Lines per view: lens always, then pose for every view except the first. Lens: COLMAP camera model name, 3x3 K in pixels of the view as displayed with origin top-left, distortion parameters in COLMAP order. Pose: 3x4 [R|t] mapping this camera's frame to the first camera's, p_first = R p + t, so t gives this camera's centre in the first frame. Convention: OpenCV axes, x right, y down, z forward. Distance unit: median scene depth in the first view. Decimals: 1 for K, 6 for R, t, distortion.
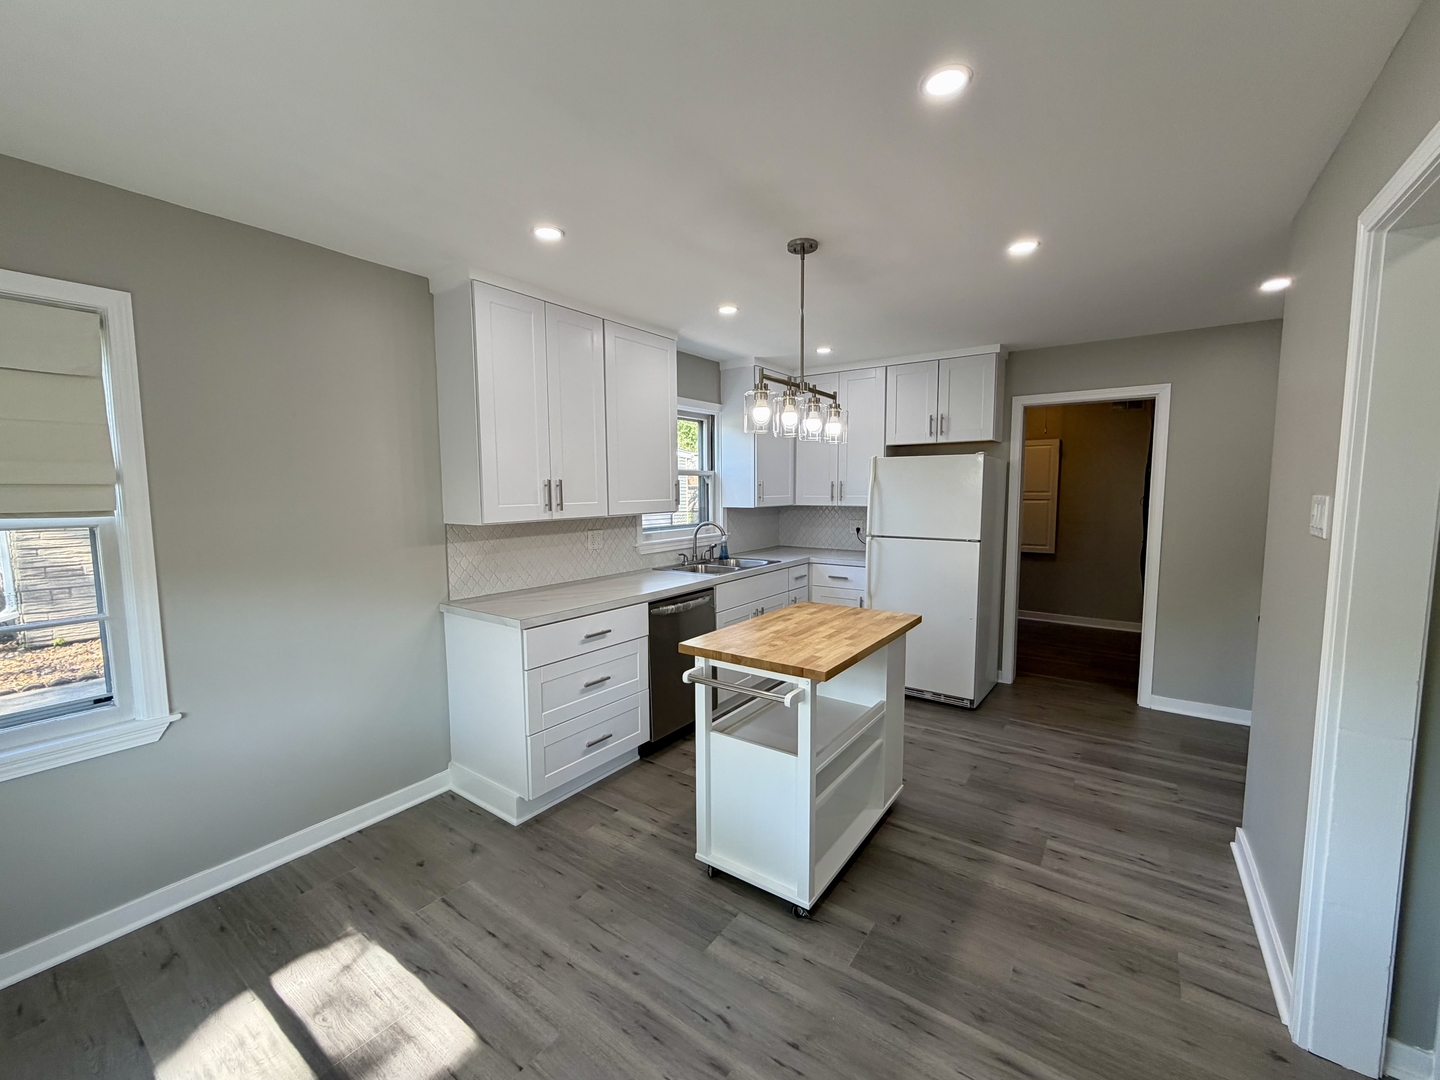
lens RADIAL K [[585.8, 0, 712.9], [0, 585.8, 542.9], [0, 0, 1]] dist [-0.001225, -0.000118]
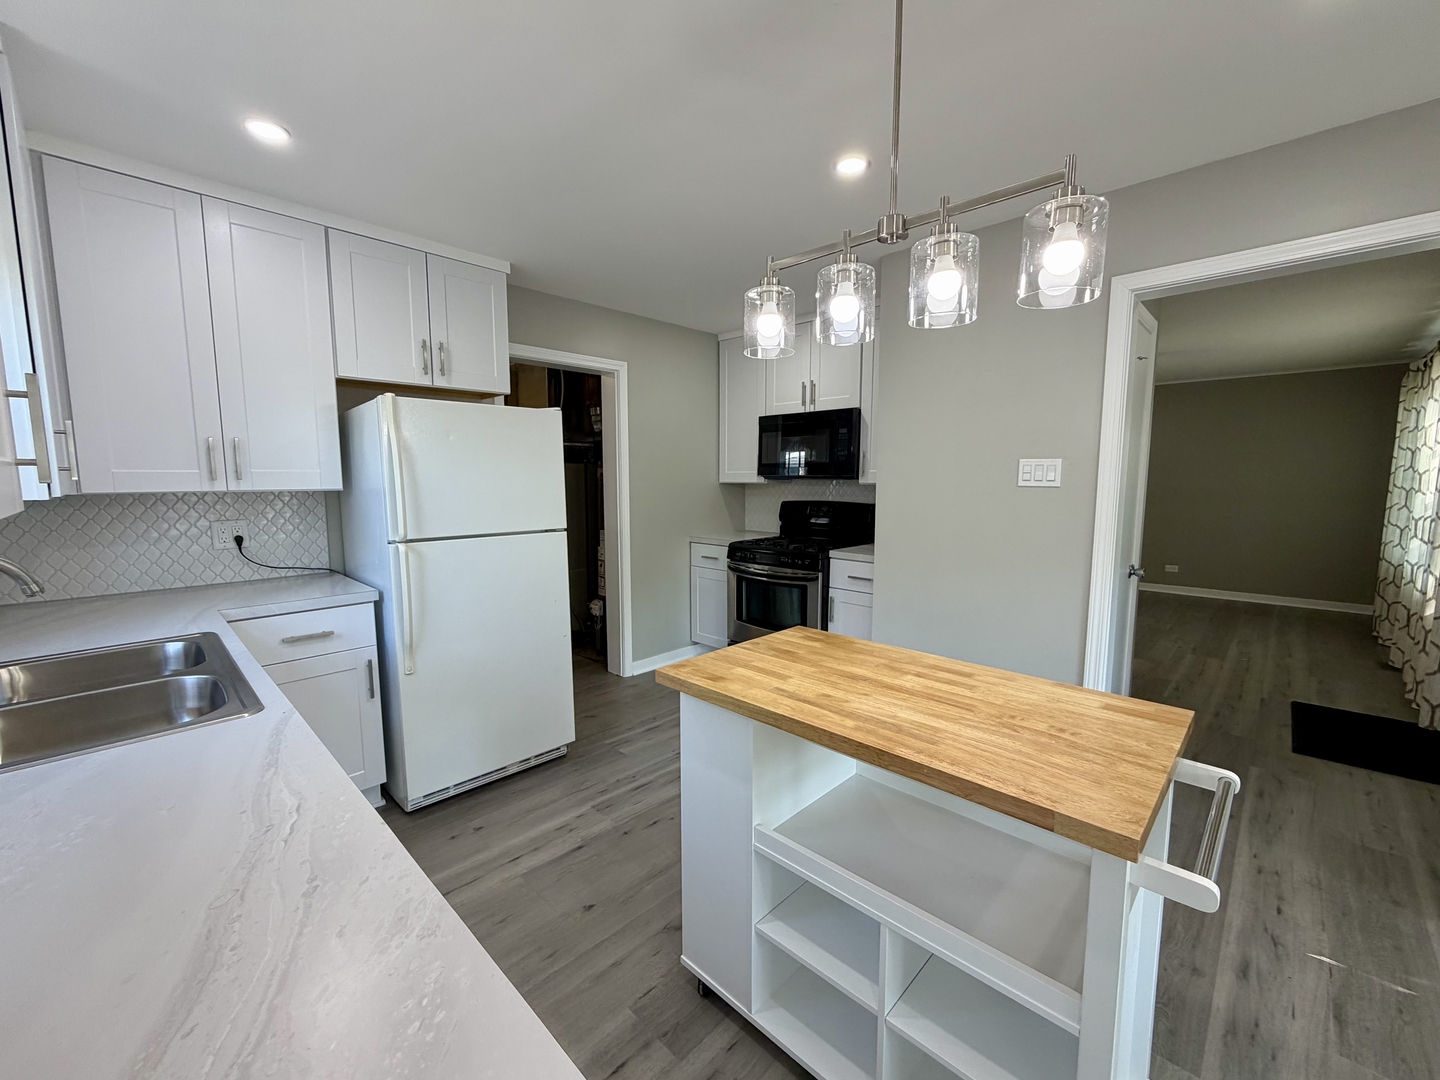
lens RADIAL K [[589.3, 0, 722.6], [0, 589.3, 543.1], [0, 0, 1]] dist [-0.000399, 0.000051]
pose [[0.141457, -0.105279, 0.984330, -0.405809], [0.093246, 0.991325, 0.092627, -0.059397], [-0.985543, 0.078682, 0.150047, 1.122302]]
